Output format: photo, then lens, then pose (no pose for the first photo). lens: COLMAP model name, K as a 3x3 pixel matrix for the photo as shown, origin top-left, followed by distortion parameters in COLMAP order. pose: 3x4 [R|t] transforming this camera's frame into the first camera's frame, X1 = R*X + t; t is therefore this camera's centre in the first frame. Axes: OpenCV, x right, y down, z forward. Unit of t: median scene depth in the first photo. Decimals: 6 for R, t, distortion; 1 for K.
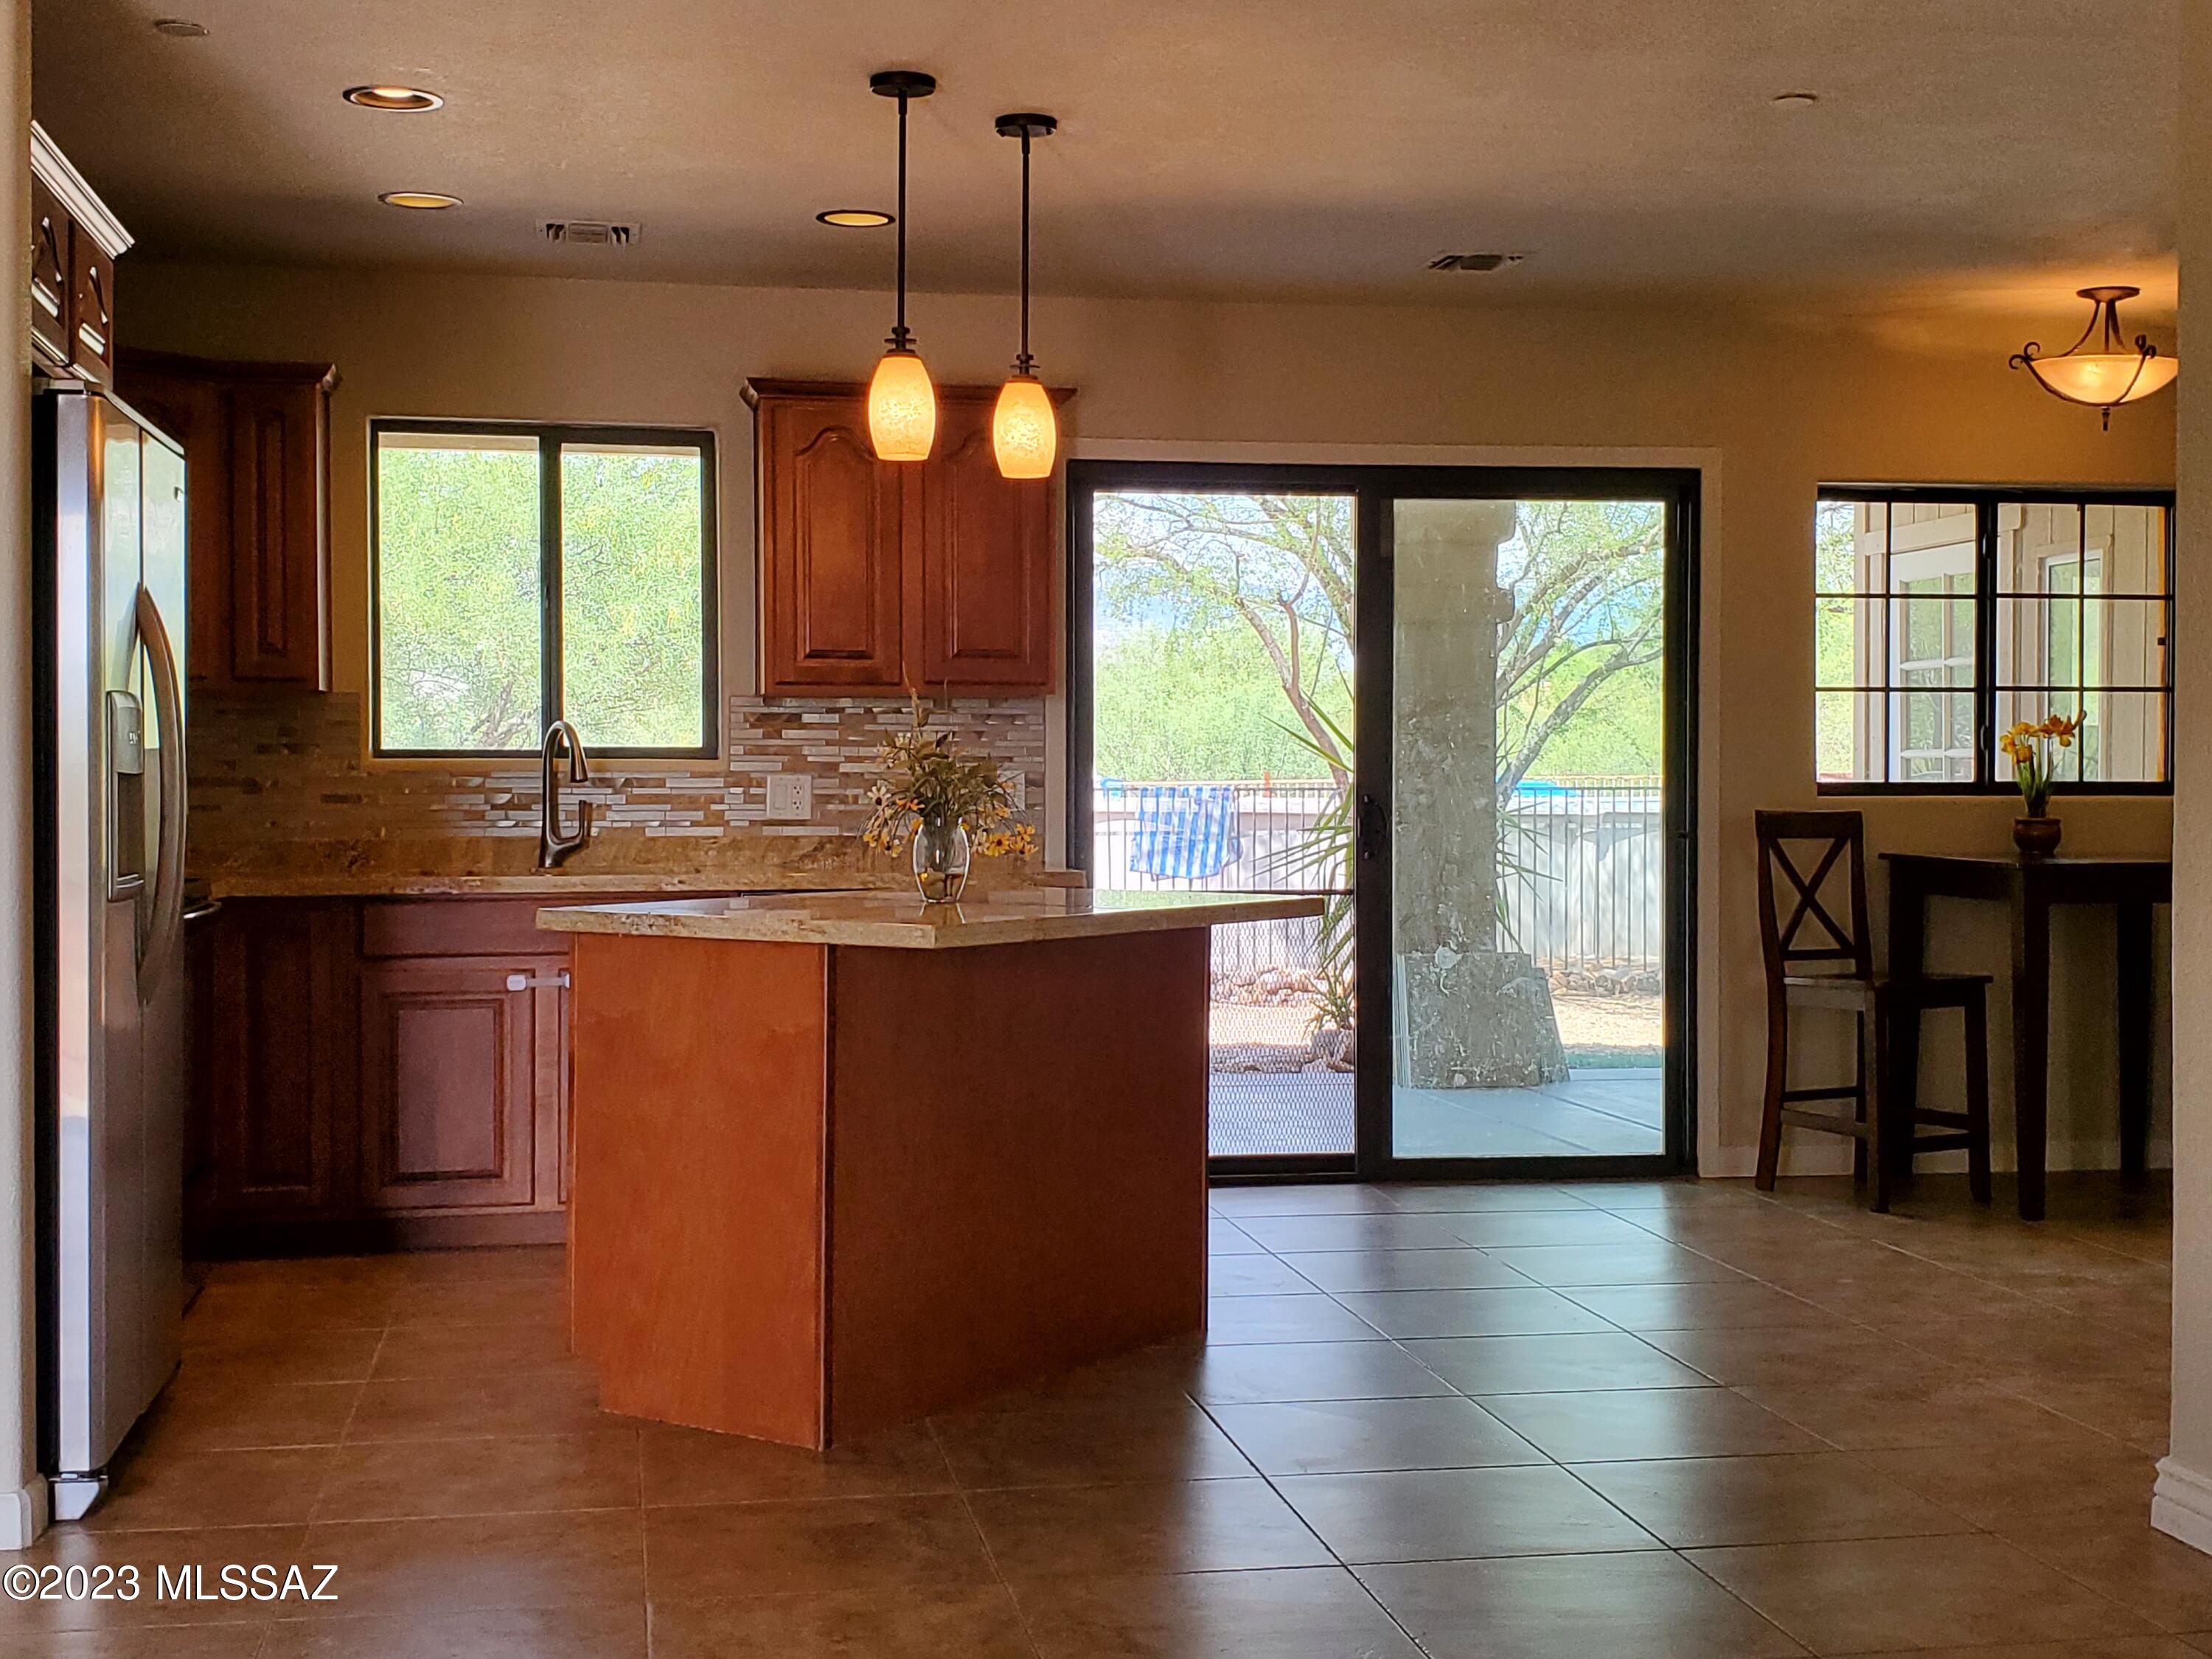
lens RADIAL K [[2873.1, 0, 1159.3], [0, 2873.1, 814.8], [0, 0, 1]] dist [0.274060, -1.002873]
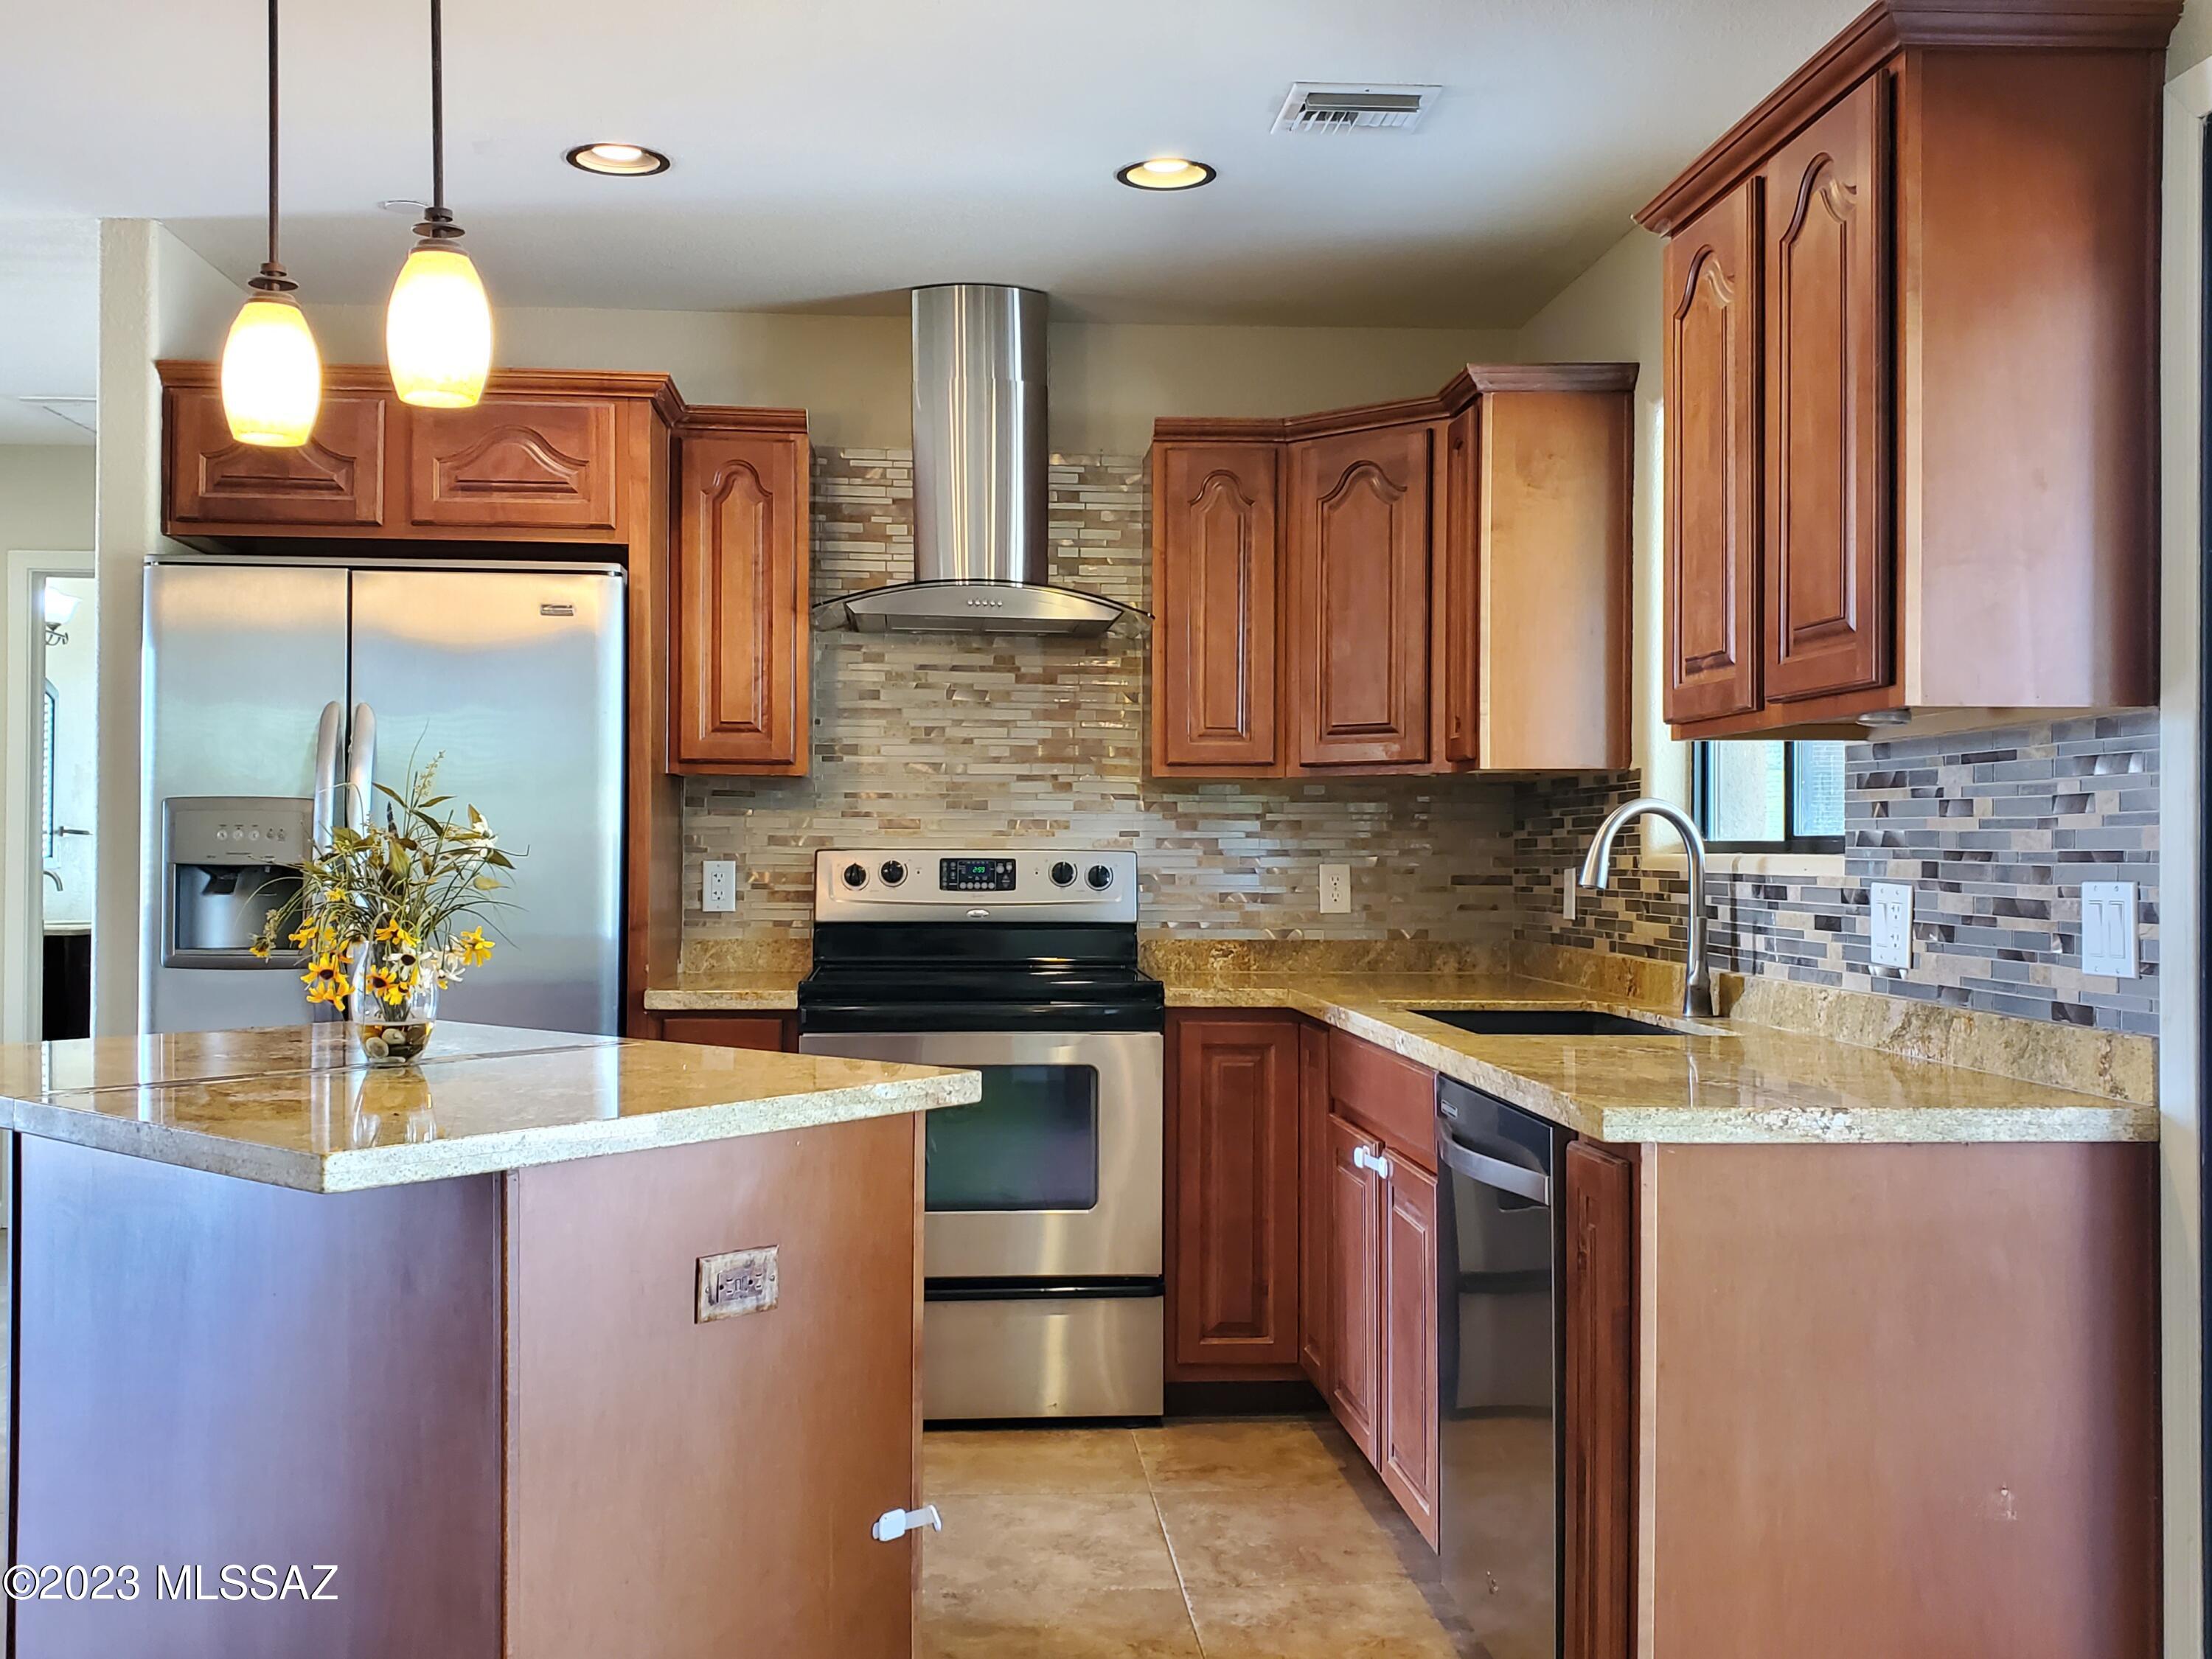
lens RADIAL K [[2143.8, 0, 1106.0], [0, 2143.8, 829.5], [0, 0, 1]] dist [0.167596, -0.425583]
pose [[-0.116387, -0.011376, -0.993139, 0.304426], [-0.021026, 0.999739, -0.008987, -0.017897], [0.992981, 0.019836, -0.116596, 0.929817]]
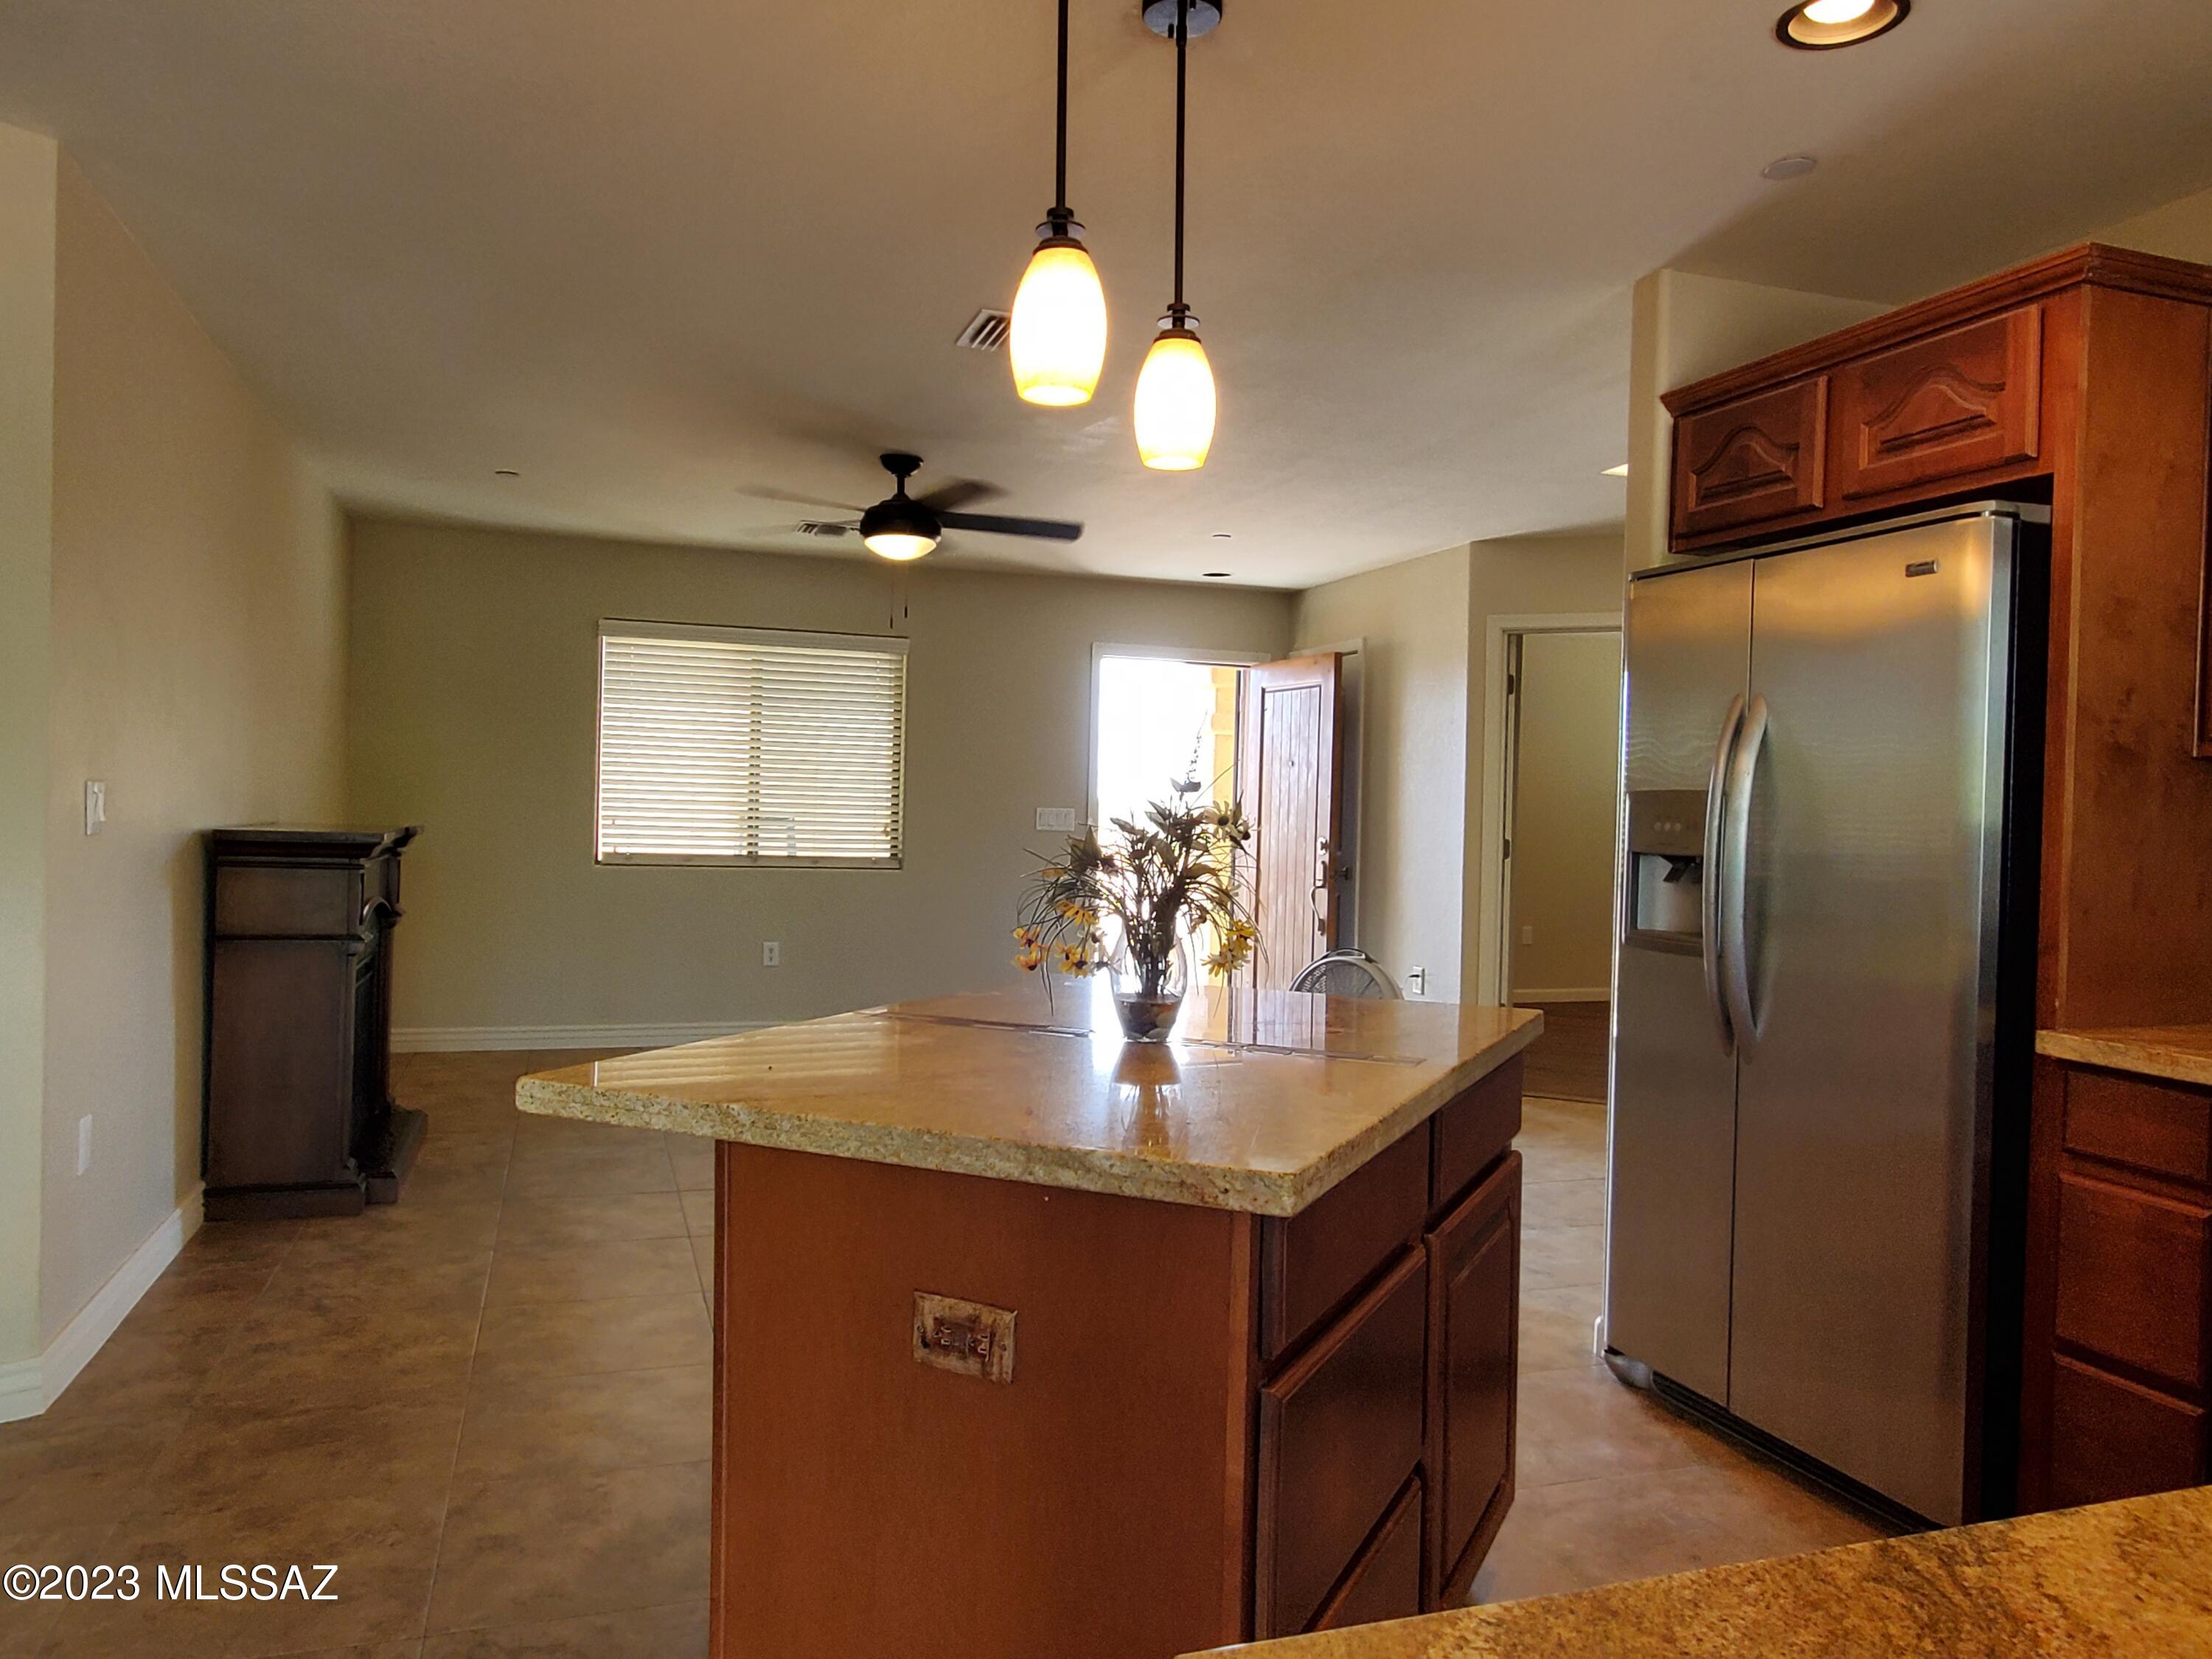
lens RADIAL K [[1556.5, 0, 1106.0], [0, 1556.5, 829.5], [0, 0, 1]] dist [0.016879, -0.000224]
pose [[-0.988767, -0.028461, -0.146733, -0.009496], [-0.033516, 0.998923, 0.032088, -0.024243], [0.145662, 0.036645, -0.988656, 1.040910]]
